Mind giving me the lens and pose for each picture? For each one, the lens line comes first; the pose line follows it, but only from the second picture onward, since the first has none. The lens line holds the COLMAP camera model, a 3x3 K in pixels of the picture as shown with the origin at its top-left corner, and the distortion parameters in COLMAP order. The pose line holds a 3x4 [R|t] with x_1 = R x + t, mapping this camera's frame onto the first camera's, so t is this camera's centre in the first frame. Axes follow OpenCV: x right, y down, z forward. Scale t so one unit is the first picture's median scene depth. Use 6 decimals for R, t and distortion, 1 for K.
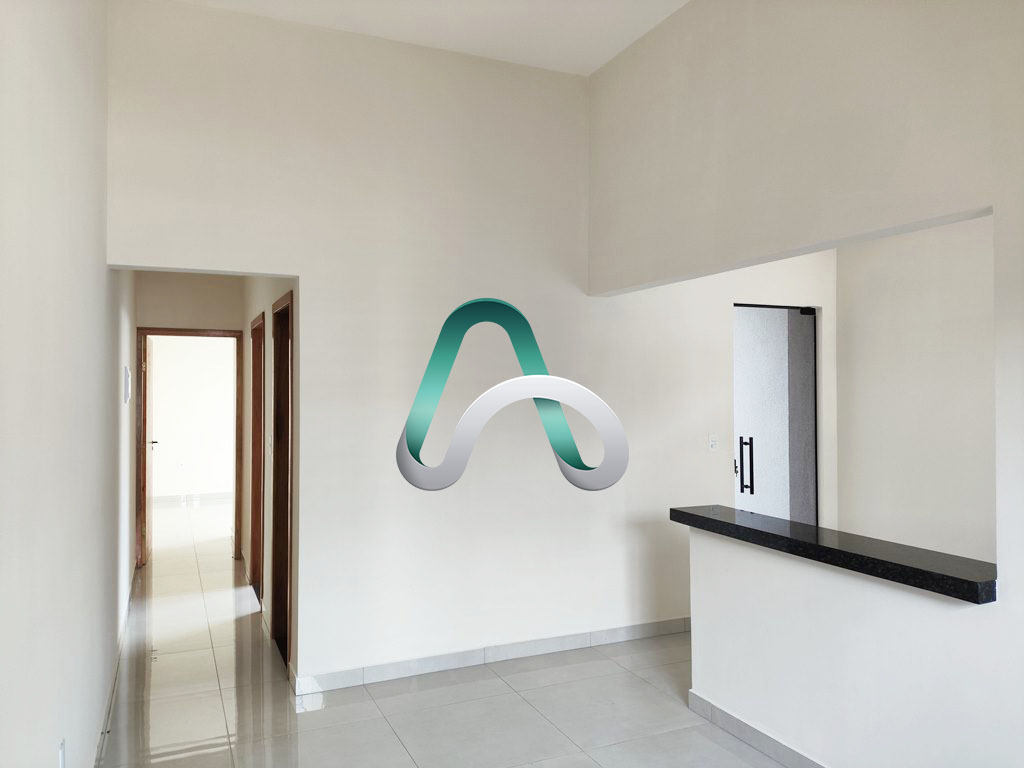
lens RADIAL K [[765.7, 0, 512.0], [0, 765.7, 384.0], [0, 0, 1]] dist [0.050785, -0.005253]
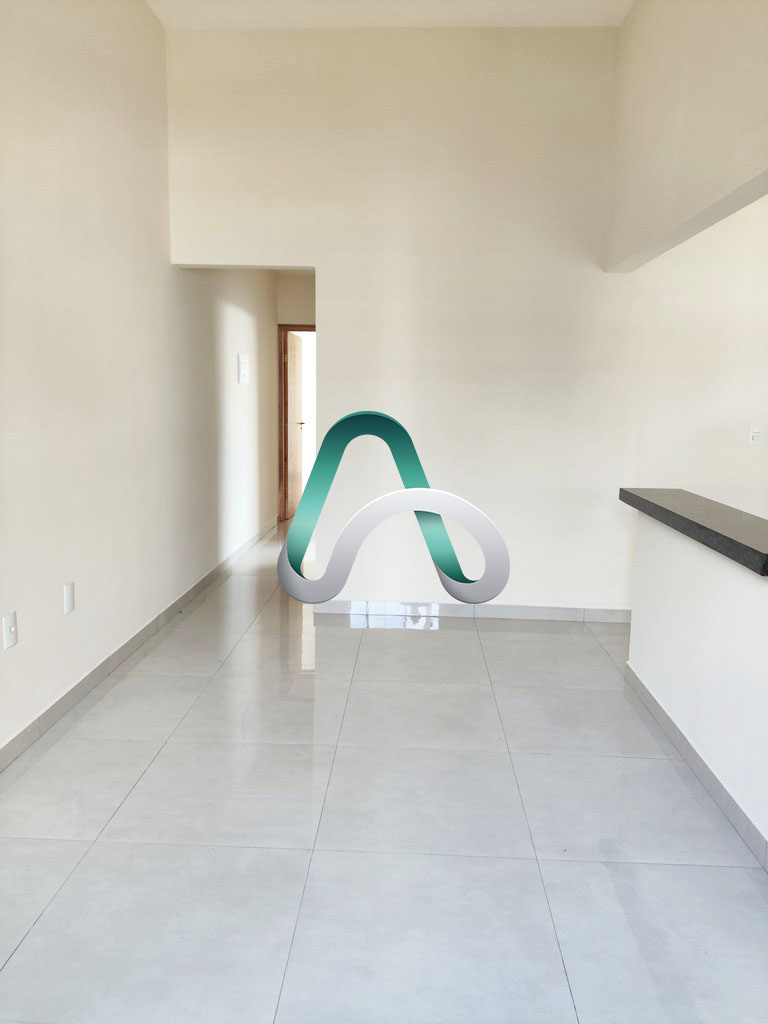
lens RADIAL K [[765.7, 0, 381.8], [0, 765.7, 534.9], [0, 0, 1]] dist [0.050785, -0.005253]
pose [[0.888759, 0.099173, -0.447517, 0.226894], [-0.014944, 0.982064, 0.187955, 0.021585], [0.458130, -0.160359, 0.874301, -0.021019]]
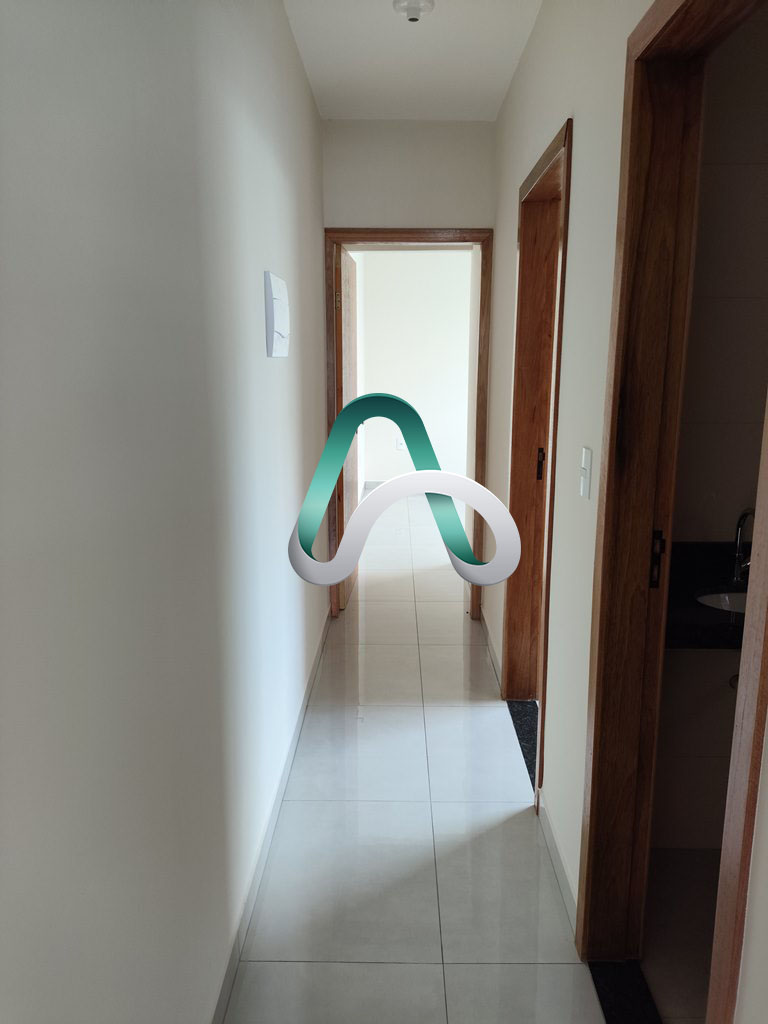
lens RADIAL K [[734.3, 0, 384.0], [0, 734.3, 512.0], [0, 0, 1]] dist [0.134408, -0.000559]
pose [[0.905569, 0.091552, -0.414201, -0.190669], [-0.000086, 0.976472, 0.215644, 0.015002], [0.424198, -0.195245, 0.884271, 0.480596]]
